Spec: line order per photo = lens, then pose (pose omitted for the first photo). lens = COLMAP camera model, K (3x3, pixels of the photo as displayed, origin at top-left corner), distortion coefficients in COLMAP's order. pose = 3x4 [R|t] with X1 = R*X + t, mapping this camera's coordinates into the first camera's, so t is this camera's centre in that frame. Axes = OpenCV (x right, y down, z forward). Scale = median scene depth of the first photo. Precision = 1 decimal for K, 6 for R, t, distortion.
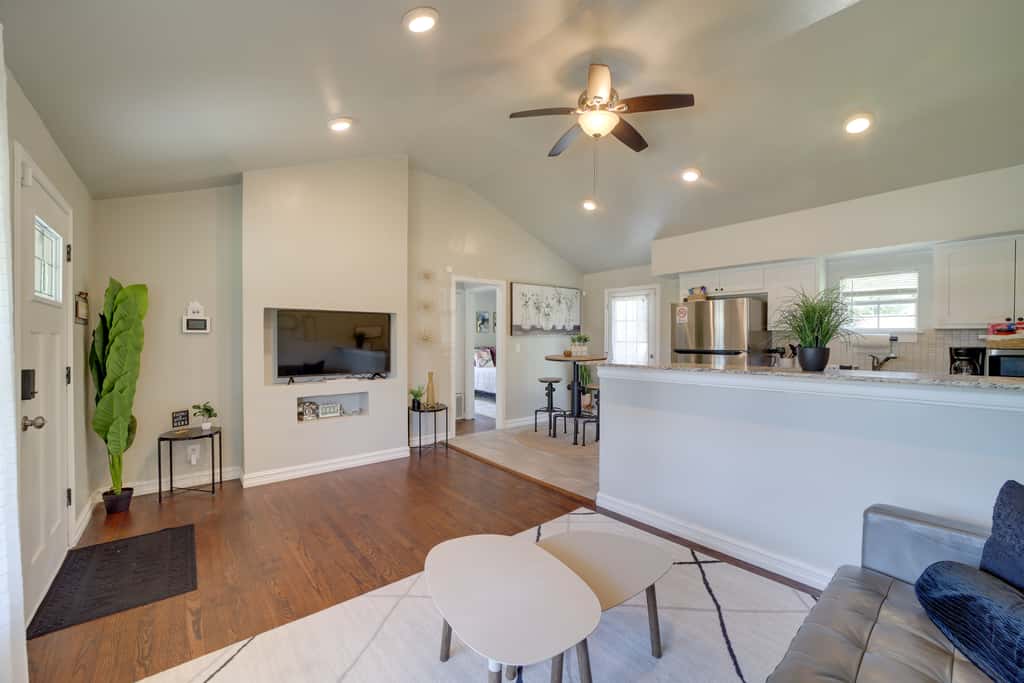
lens RADIAL K [[398.5, 0, 506.4], [0, 398.5, 337.0], [0, 0, 1]] dist [-0.013565, -0.000049]
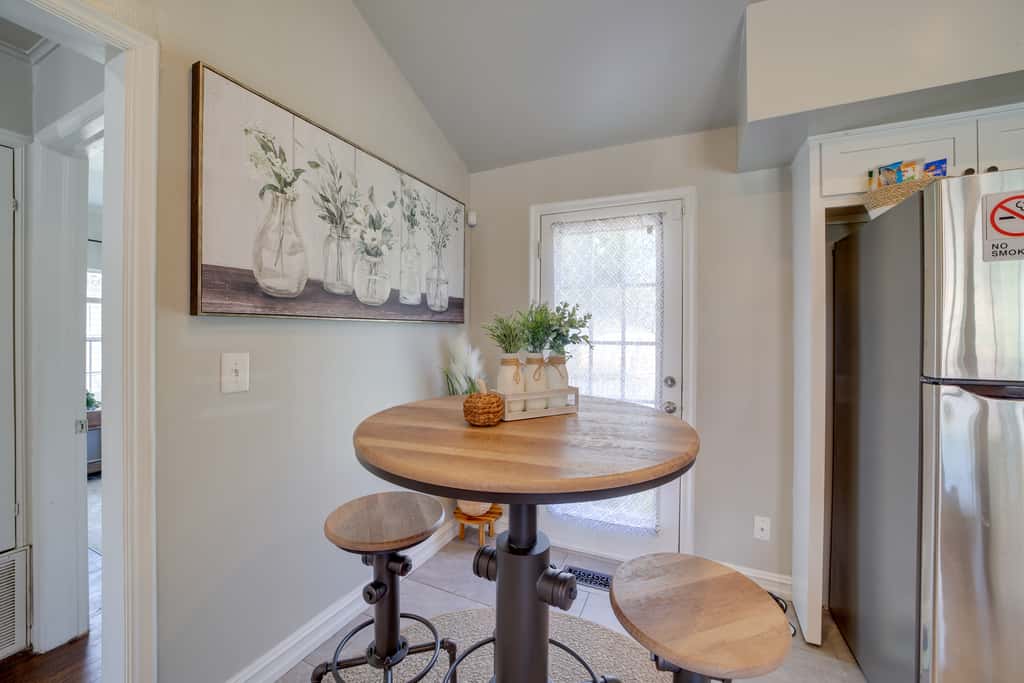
lens RADIAL K [[398.5, 0, 506.4], [0, 398.5, 337.0], [0, 0, 1]] dist [-0.013565, -0.000049]
pose [[0.908148, 0.002185, 0.418644, 0.078252], [-0.005250, 0.999967, 0.006169, 0.005538], [-0.418617, -0.007800, 0.908129, 0.778170]]
